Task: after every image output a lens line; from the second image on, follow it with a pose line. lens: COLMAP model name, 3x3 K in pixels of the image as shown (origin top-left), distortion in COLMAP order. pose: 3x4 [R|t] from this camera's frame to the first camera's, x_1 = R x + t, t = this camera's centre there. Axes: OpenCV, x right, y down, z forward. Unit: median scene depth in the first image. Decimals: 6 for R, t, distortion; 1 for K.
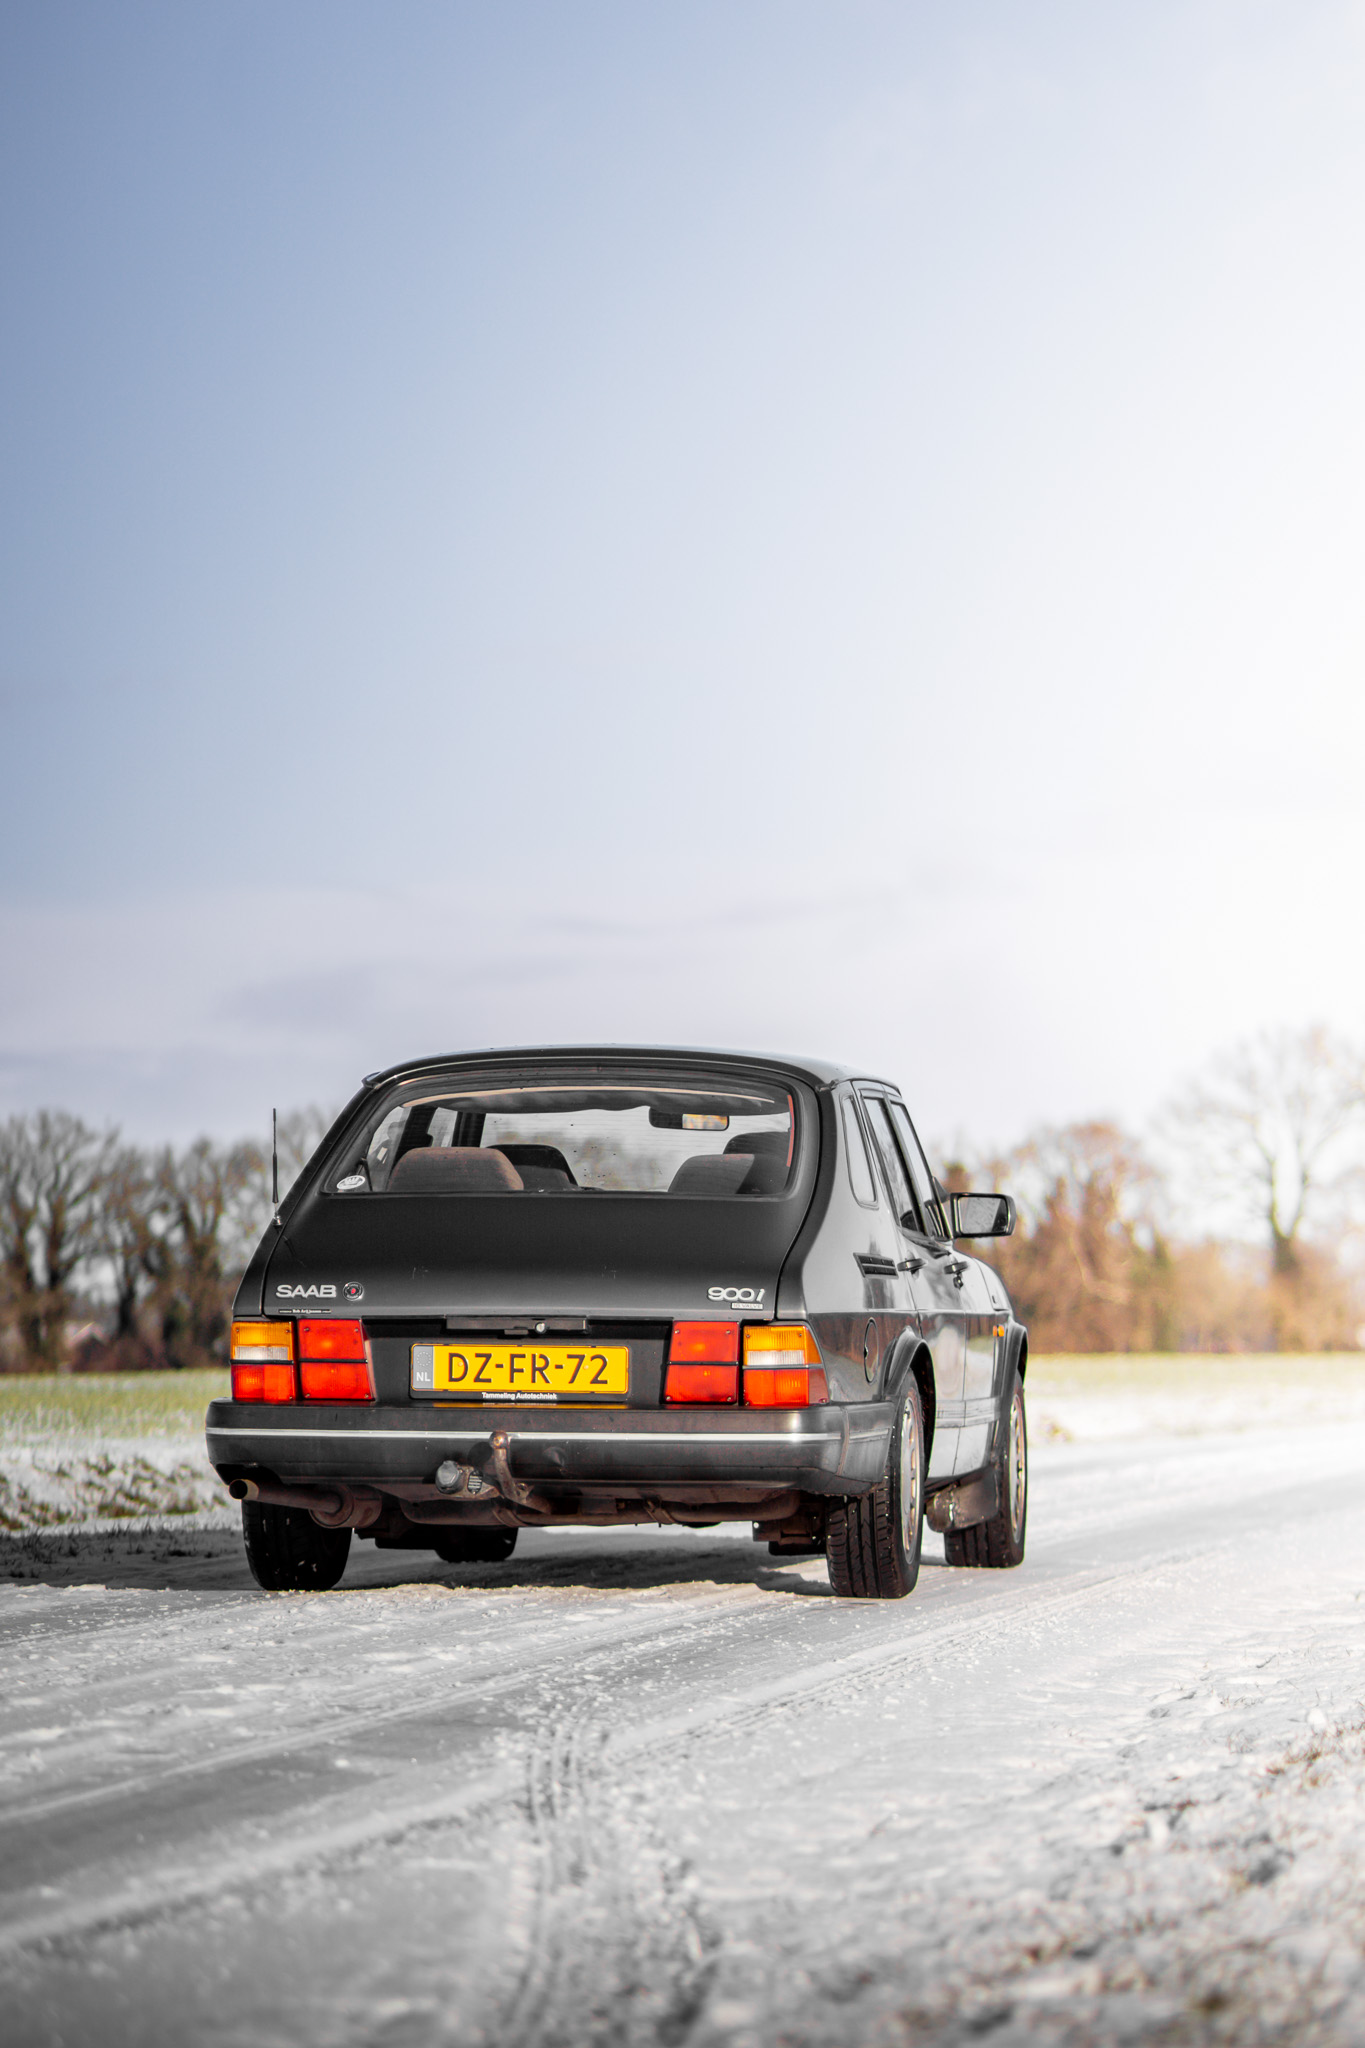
lens RADIAL K [[7706.7, 0, 682.6], [0, 7706.7, 1024.5], [0, 0, 1]] dist [0.185293, 0.000000]
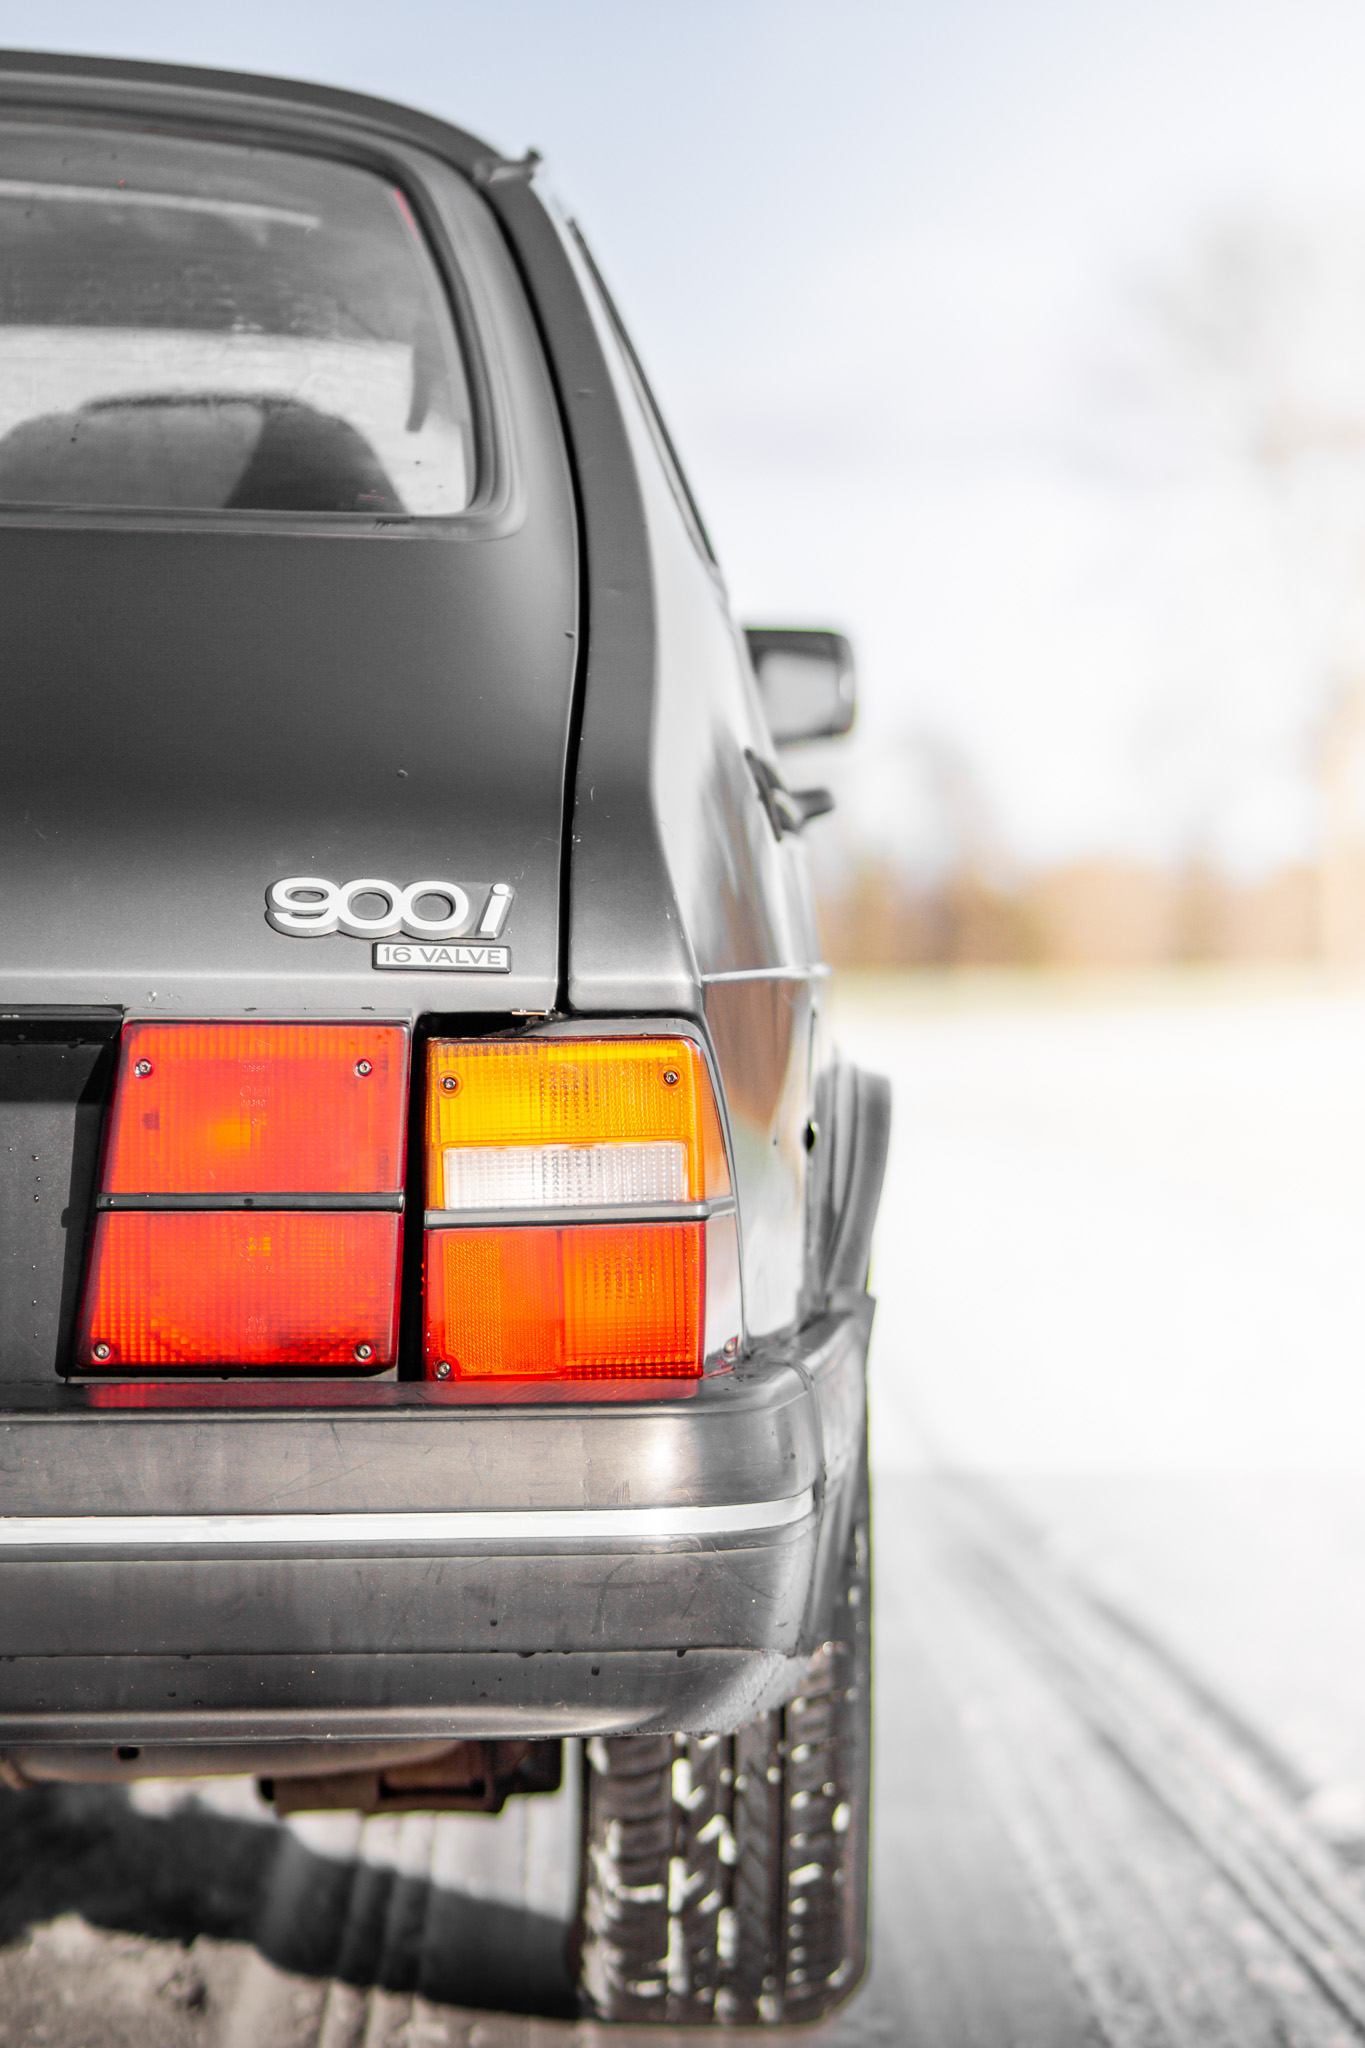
lens RADIAL K [[7706.7, 0, 681.6], [0, 7706.7, 1024.4], [0, 0, 1]] dist [0.185293, 0.000000]
pose [[0.988571, -0.009231, 0.150476, -0.019573], [0.001512, 0.998680, 0.051335, 0.026626], [-0.150752, -0.050520, 0.987280, 0.768168]]
